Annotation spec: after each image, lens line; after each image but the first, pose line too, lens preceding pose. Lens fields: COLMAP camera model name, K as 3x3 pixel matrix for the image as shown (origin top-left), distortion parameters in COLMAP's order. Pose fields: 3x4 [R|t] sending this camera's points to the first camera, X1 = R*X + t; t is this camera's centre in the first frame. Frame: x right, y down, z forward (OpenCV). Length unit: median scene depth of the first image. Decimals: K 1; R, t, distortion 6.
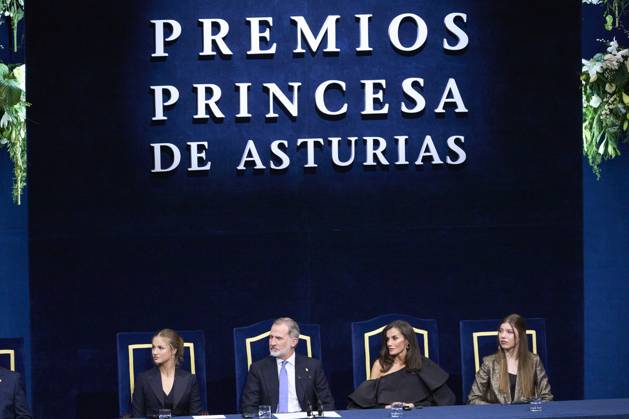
lens RADIAL K [[3103.0, 0, 314.5], [0, 3103.0, 209.5], [0, 0, 1]] dist [-0.055418, 5.151995]
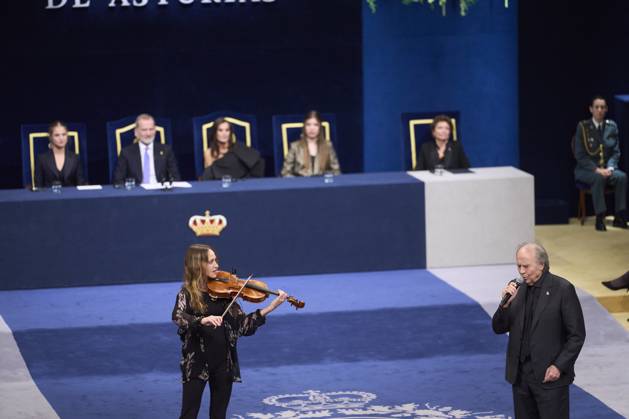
lens RADIAL K [[3103.0, 0, 314.5], [0, 3103.0, 209.5], [0, 0, 1]] dist [-0.055418, 5.151995]
pose [[0.999101, -0.005705, 0.042005, 0.007487], [0.002920, 0.997810, 0.066081, -0.013333], [-0.042290, -0.065899, 0.996930, -0.366513]]
